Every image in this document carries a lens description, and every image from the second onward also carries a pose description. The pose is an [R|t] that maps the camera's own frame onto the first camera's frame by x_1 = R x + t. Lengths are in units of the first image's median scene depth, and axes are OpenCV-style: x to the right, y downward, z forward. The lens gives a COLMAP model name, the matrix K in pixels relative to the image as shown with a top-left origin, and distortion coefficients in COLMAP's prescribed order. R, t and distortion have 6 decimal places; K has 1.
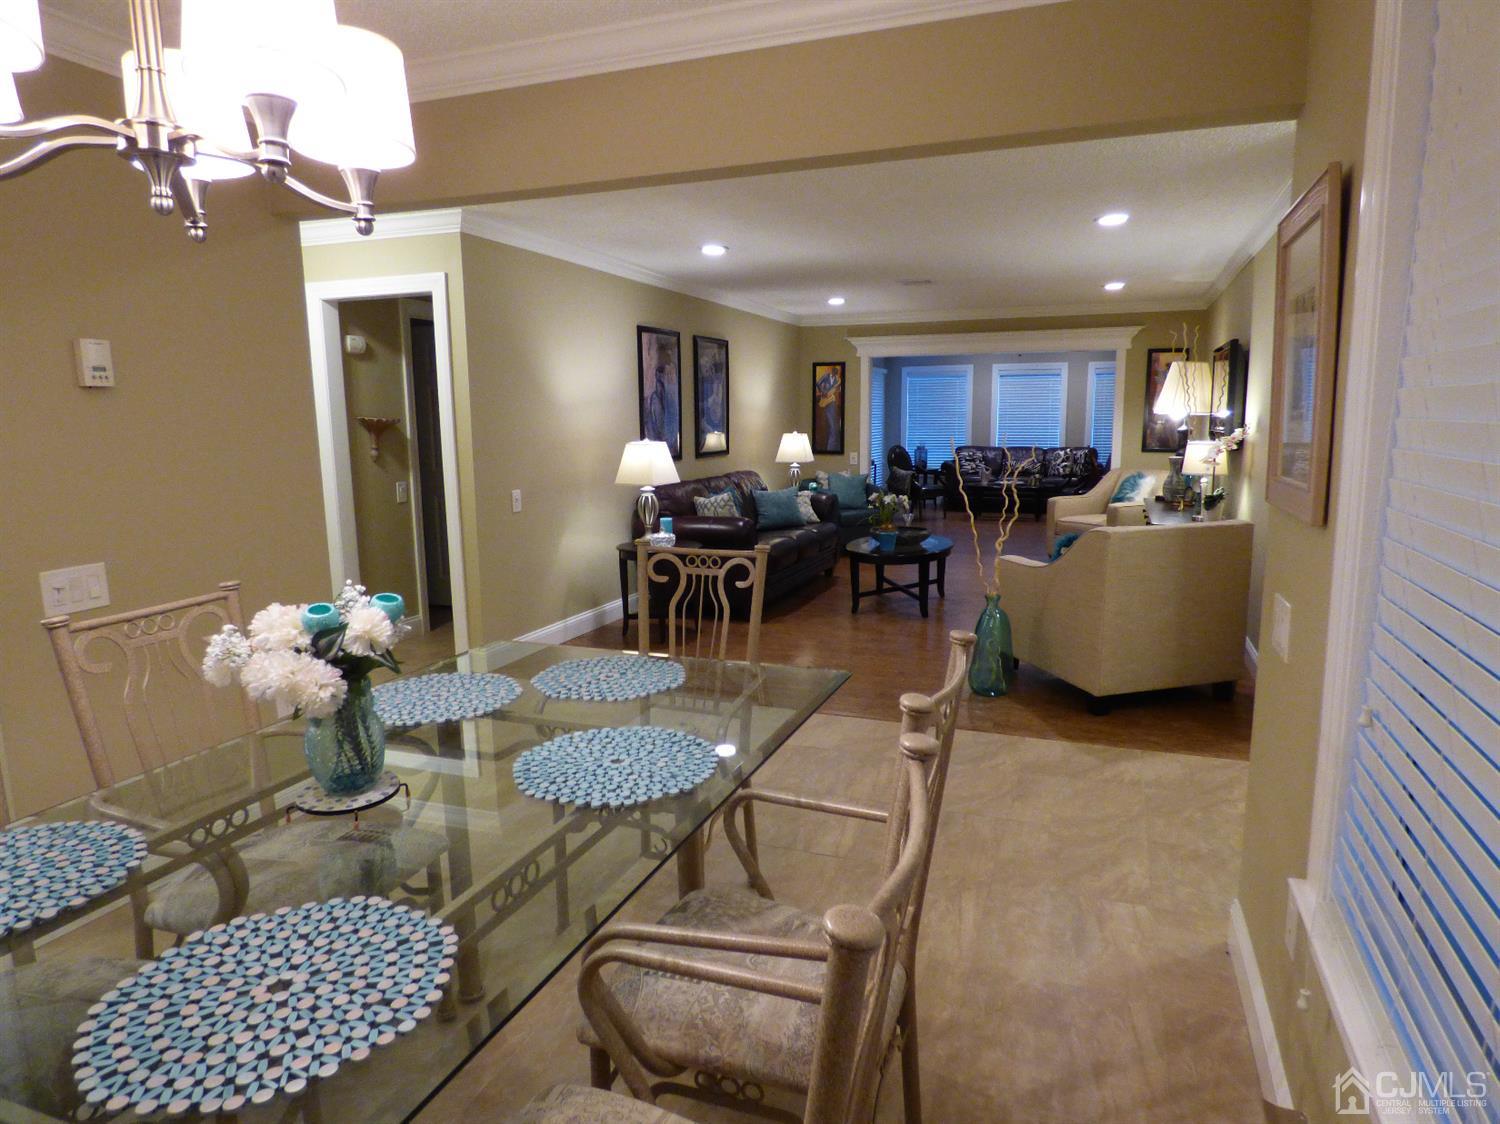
lens RADIAL K [[916.0, 0, 746.6], [0, 916.0, 542.0], [0, 0, 1]] dist [-0.010796, -0.009644]
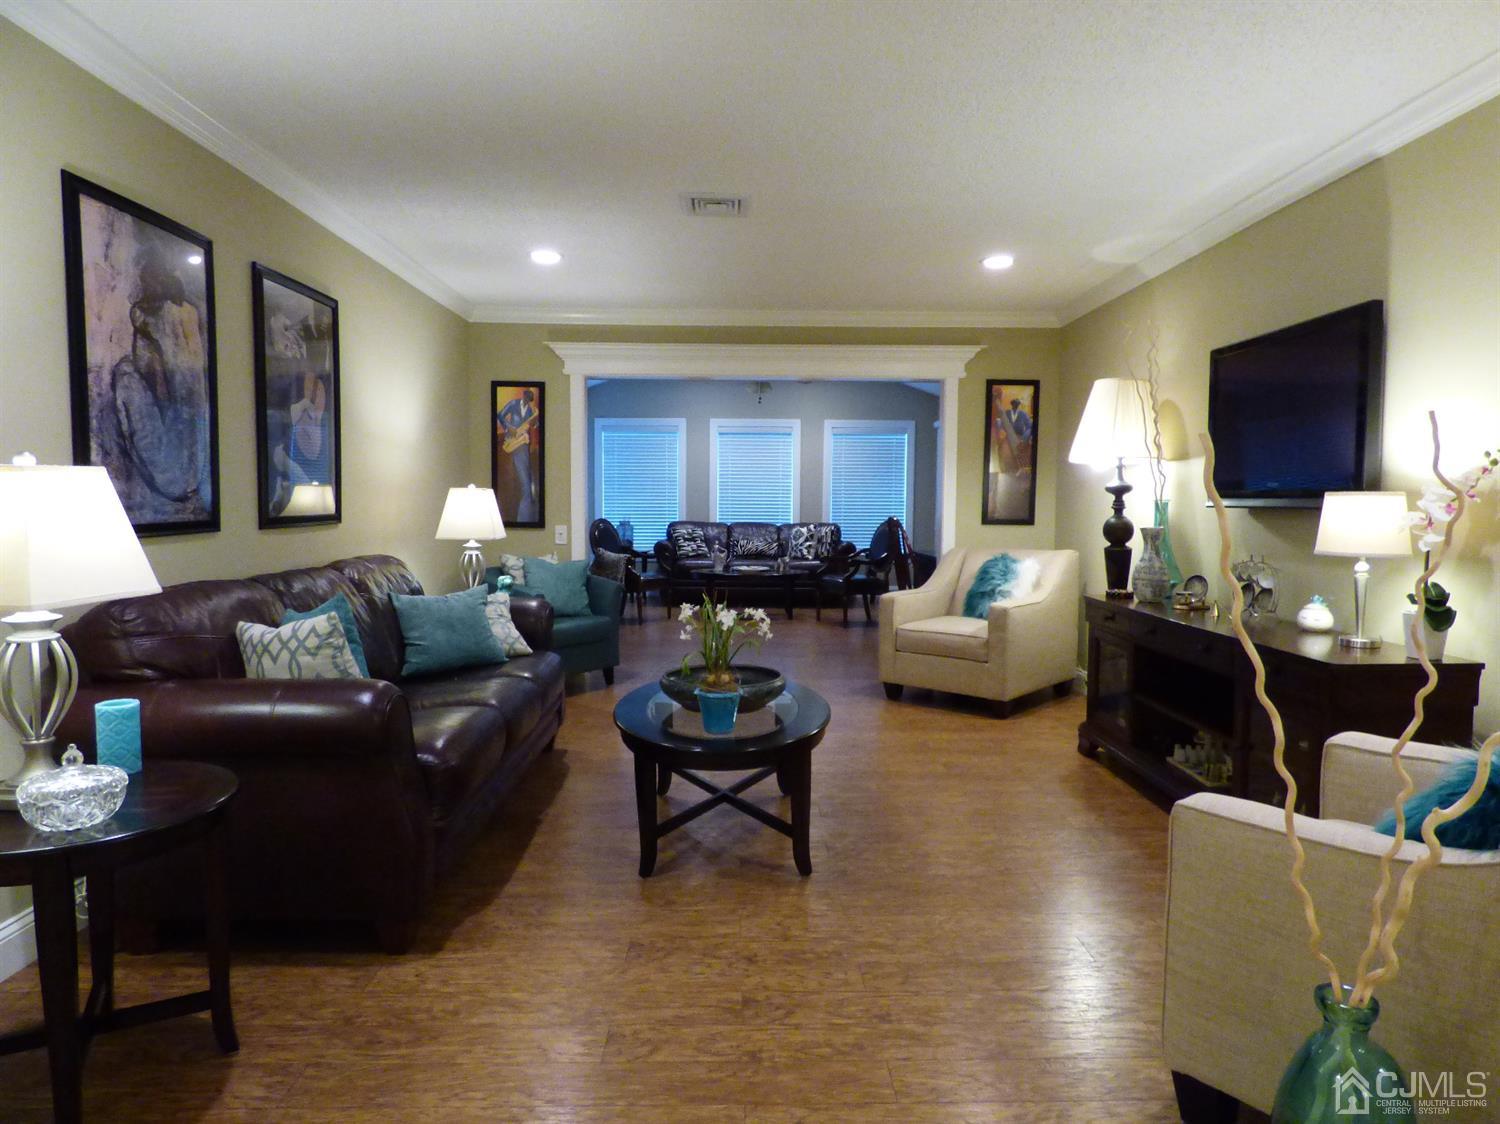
lens RADIAL K [[916.0, 0, 757.3], [0, 916.0, 560.9], [0, 0, 1]] dist [-0.010796, -0.009644]
pose [[0.922410, -0.009660, 0.386092, -0.002093], [0.036393, 0.997413, -0.061992, -0.037237], [-0.384494, 0.071233, 0.920375, 0.470500]]
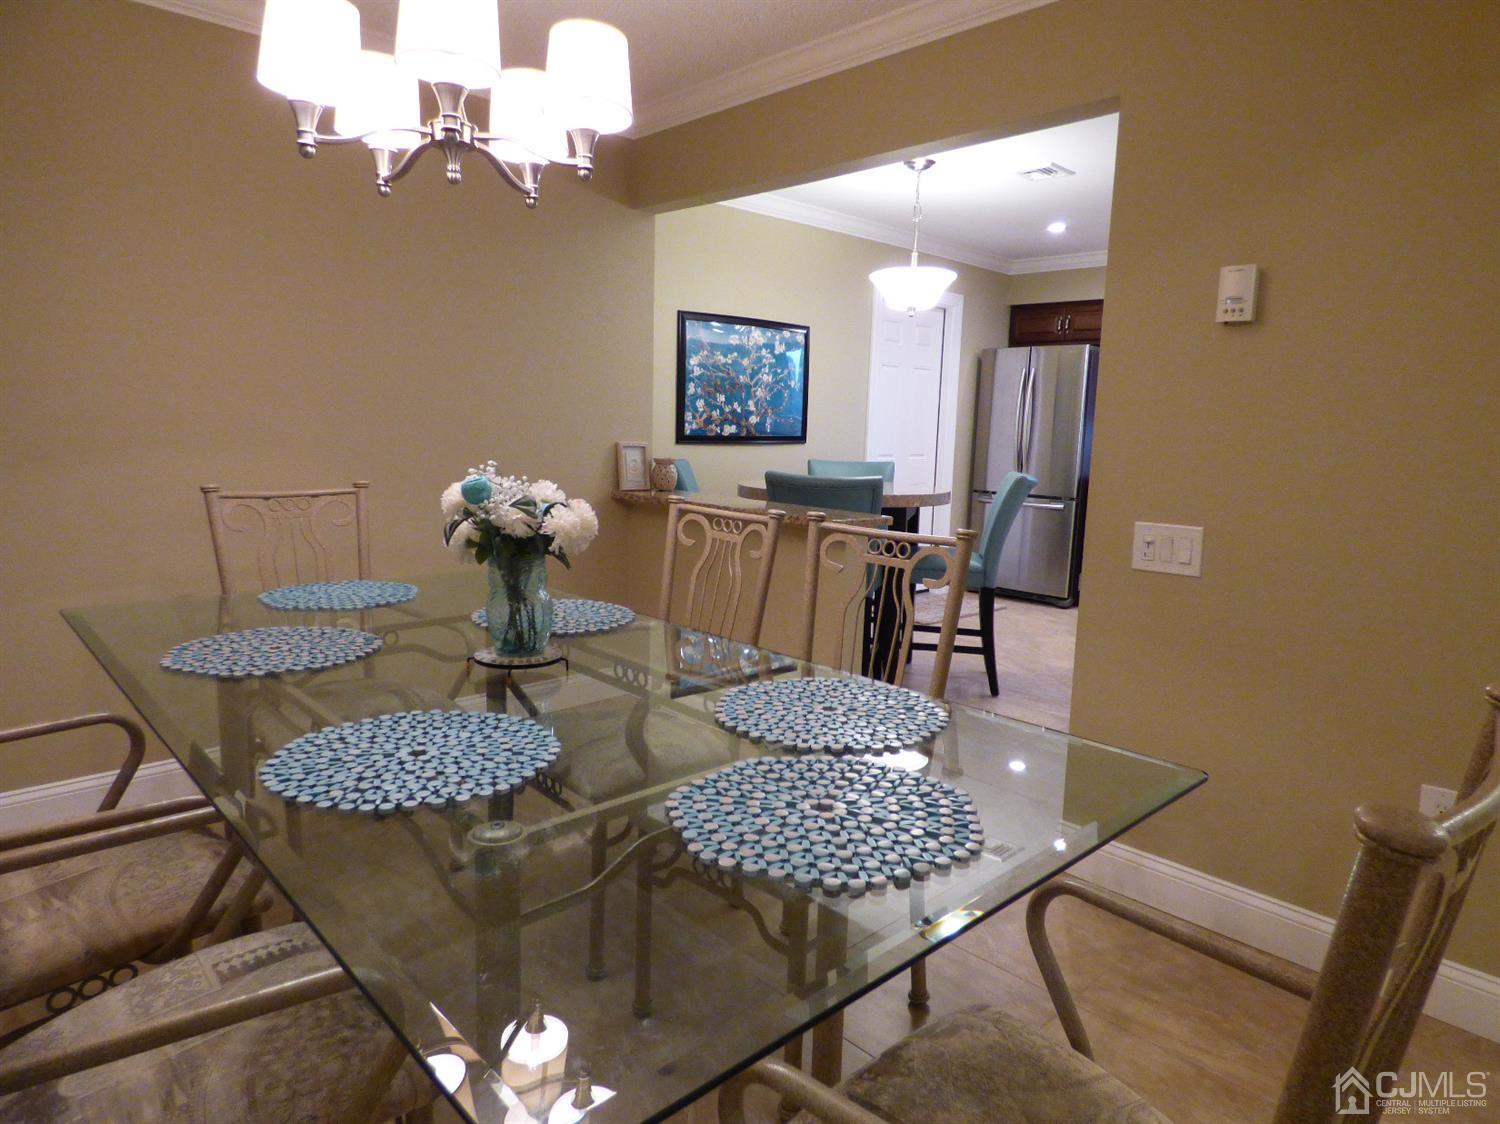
lens RADIAL K [[916.0, 0, 738.4], [0, 916.0, 557.0], [0, 0, 1]] dist [-0.010796, -0.009644]
pose [[-0.433051, 0.138661, -0.890640, 0.089307], [-0.143001, 0.965014, 0.219771, -0.025914], [0.889954, 0.222534, -0.398072, 0.315800]]
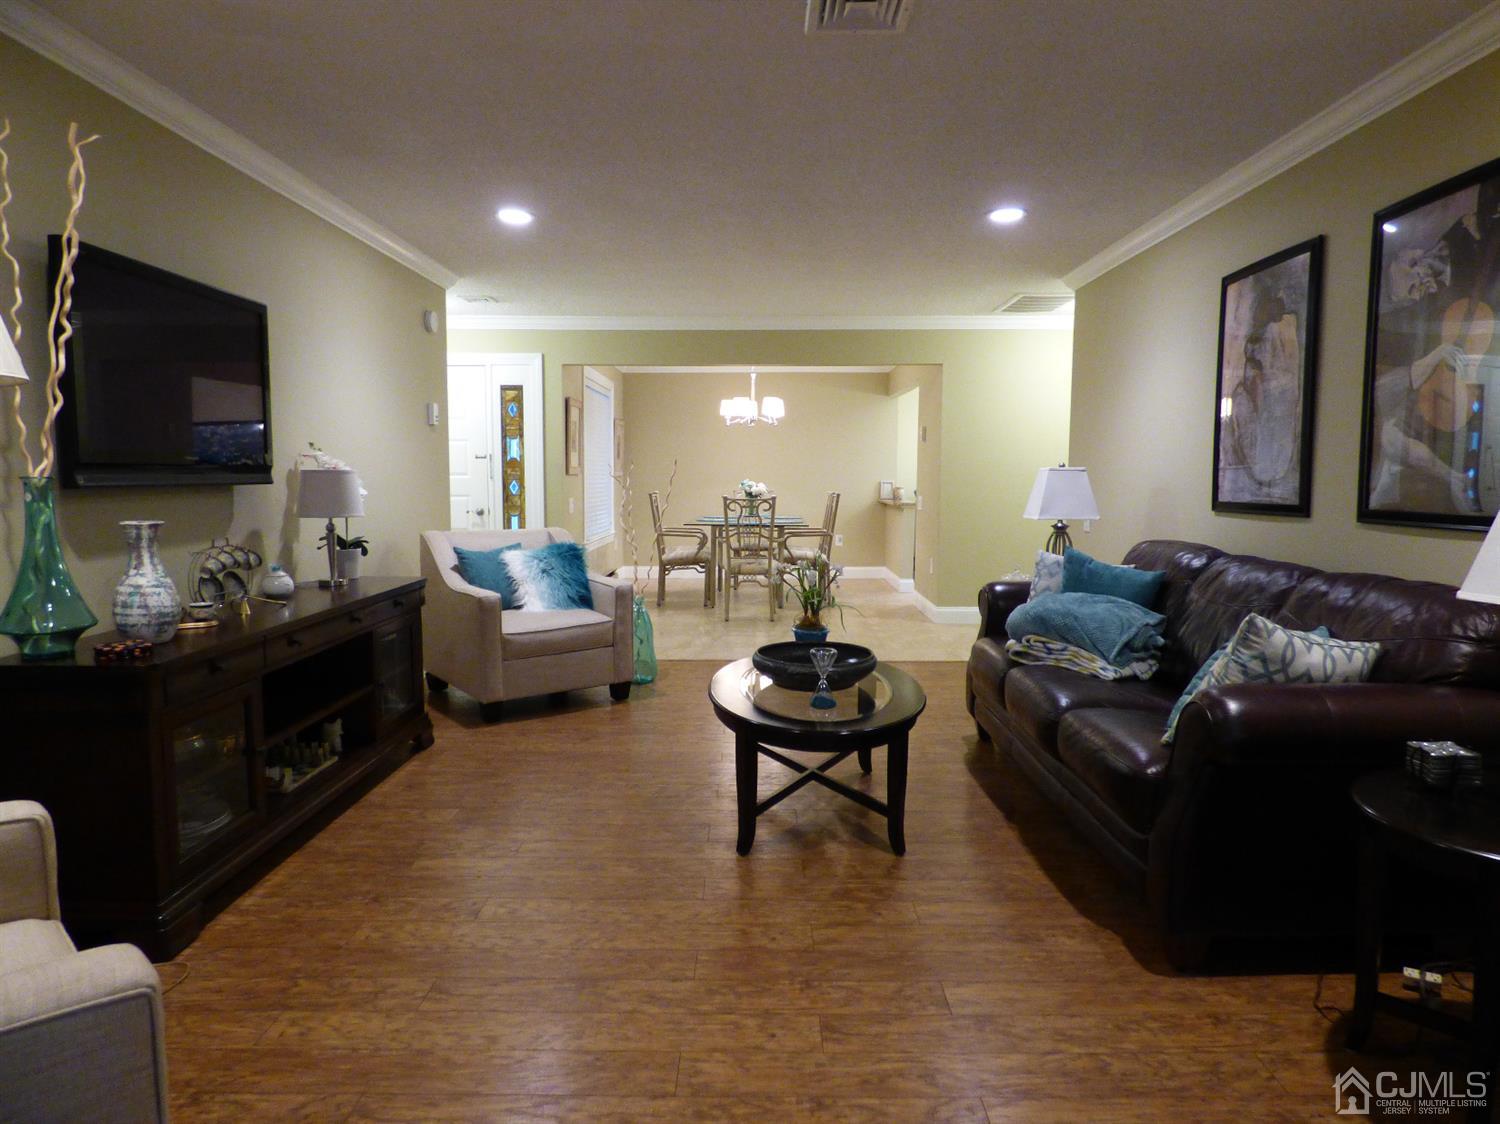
lens RADIAL K [[916.0, 0, 745.7], [0, 916.0, 548.6], [0, 0, 1]] dist [-0.010796, -0.009644]
pose [[-0.936207, 0.031159, -0.350066, 0.324460], [-0.047256, 0.975856, 0.213240, -0.148041], [0.348258, 0.216180, -0.912131, 1.235031]]
